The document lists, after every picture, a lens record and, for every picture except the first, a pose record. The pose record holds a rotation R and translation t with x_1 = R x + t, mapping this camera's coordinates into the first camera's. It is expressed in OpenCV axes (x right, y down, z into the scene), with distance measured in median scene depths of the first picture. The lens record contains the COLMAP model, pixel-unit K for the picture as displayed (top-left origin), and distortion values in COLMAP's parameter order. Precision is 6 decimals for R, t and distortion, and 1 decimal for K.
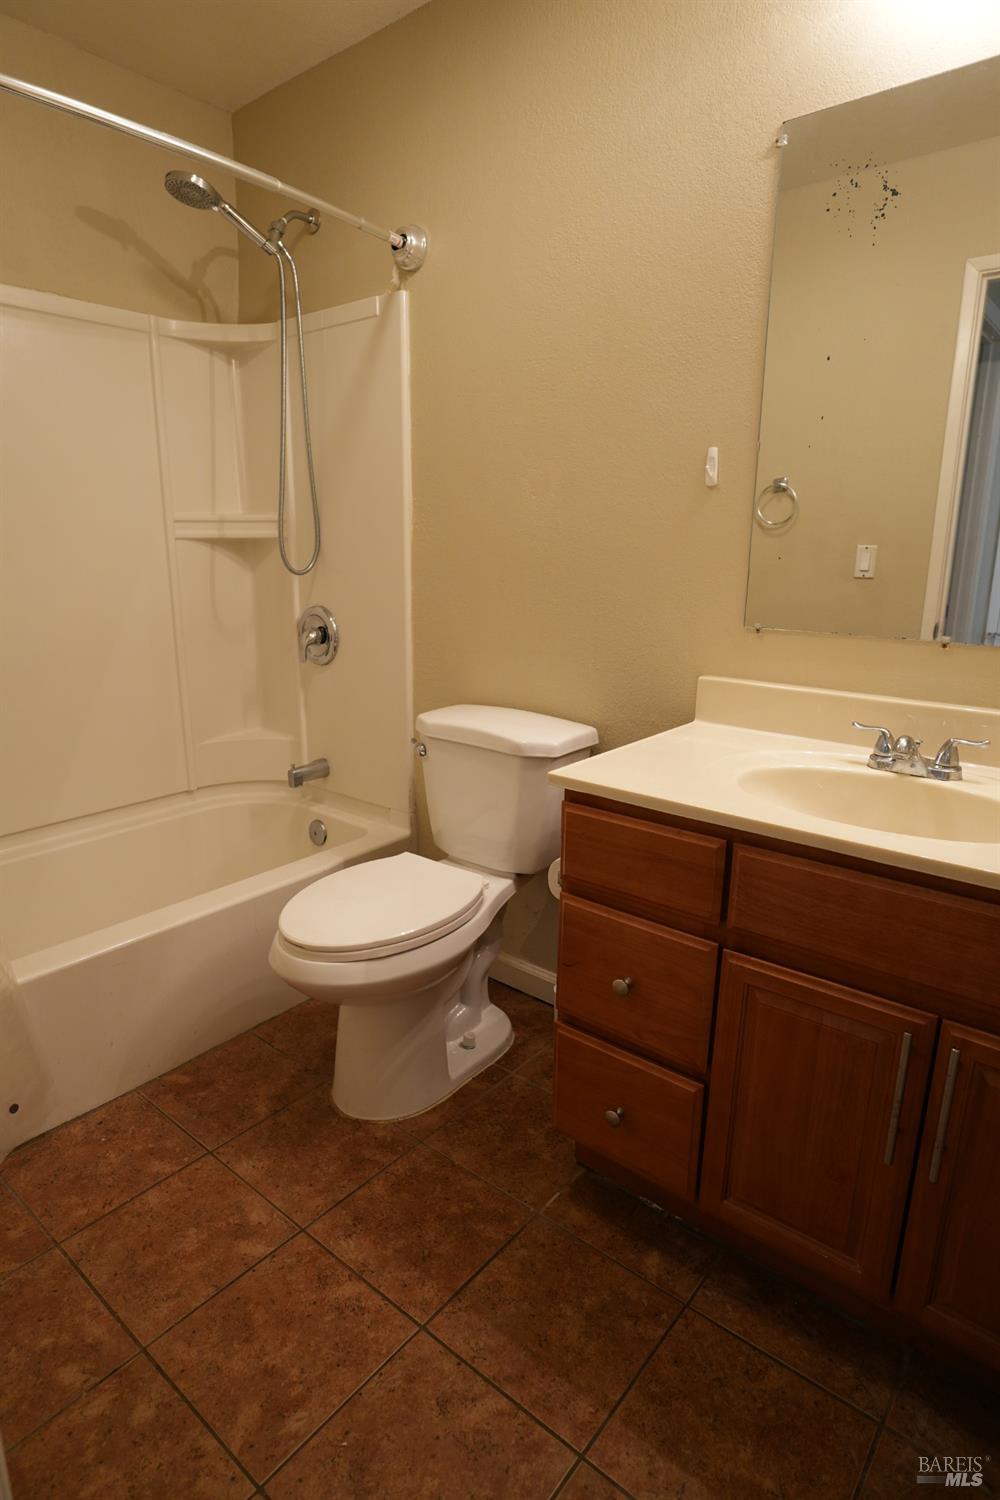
lens RADIAL K [[827.0, 0, 491.2], [0, 827.0, 746.3], [0, 0, 1]] dist [-0.042834, 0.009010]
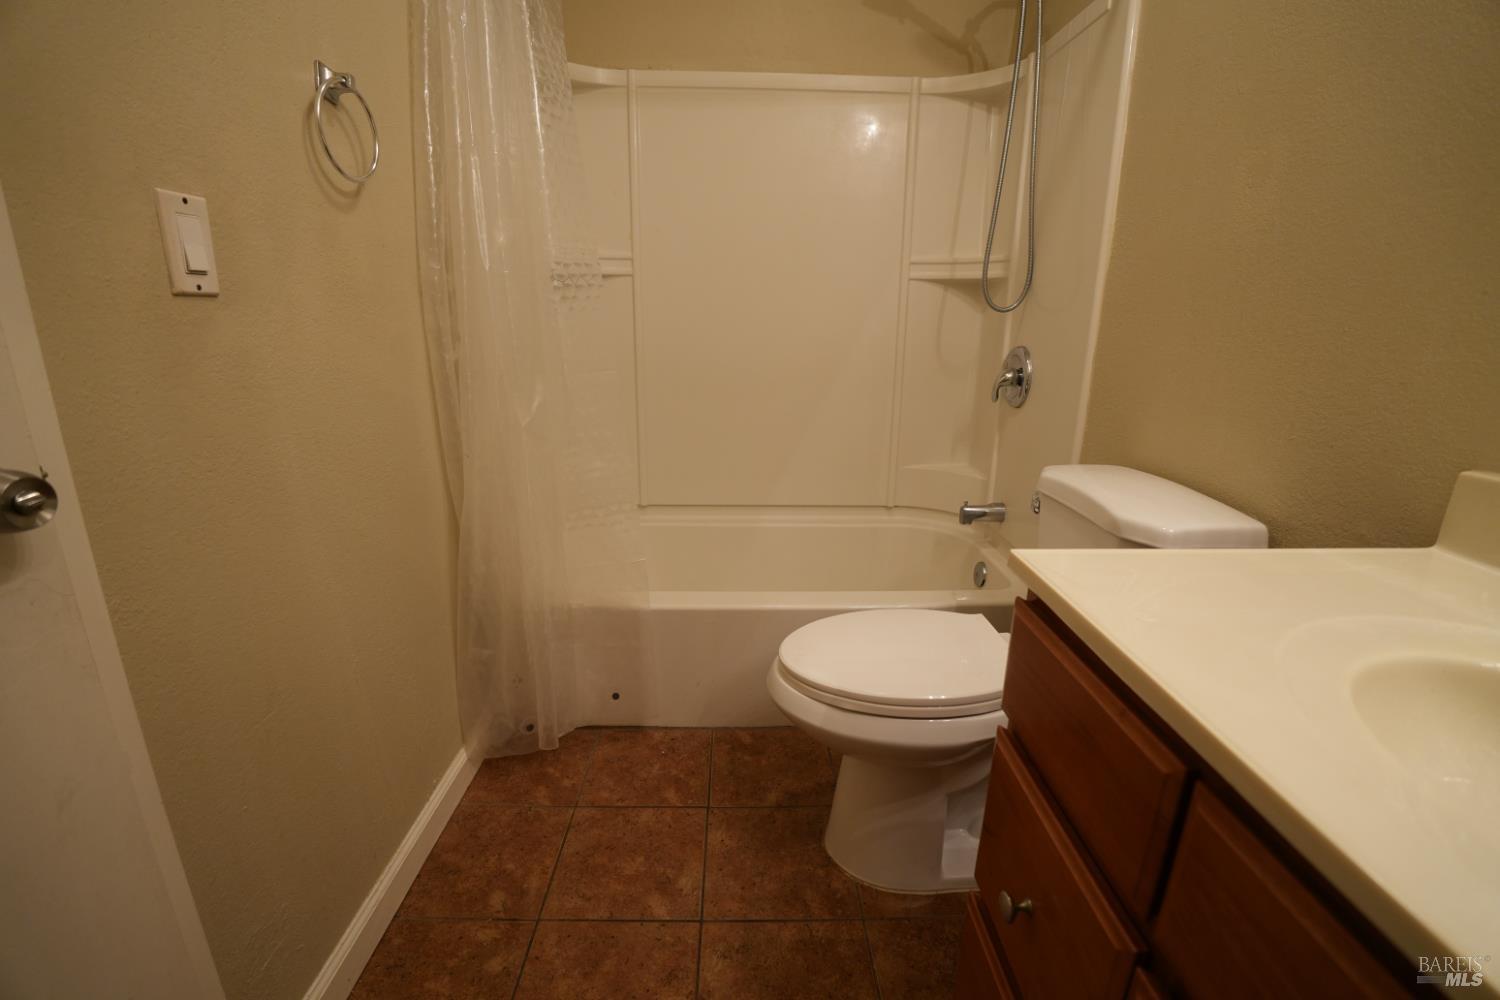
lens RADIAL K [[655.2, 0, 749.9], [0, 655.2, 496.4], [0, 0, 1]] dist [-0.062974, 0.008198]
pose [[0.651750, 0.199102, -0.731834, 0.245657], [-0.187549, 0.977269, 0.098849, -0.019343], [0.734879, 0.072830, 0.674276, 0.386852]]
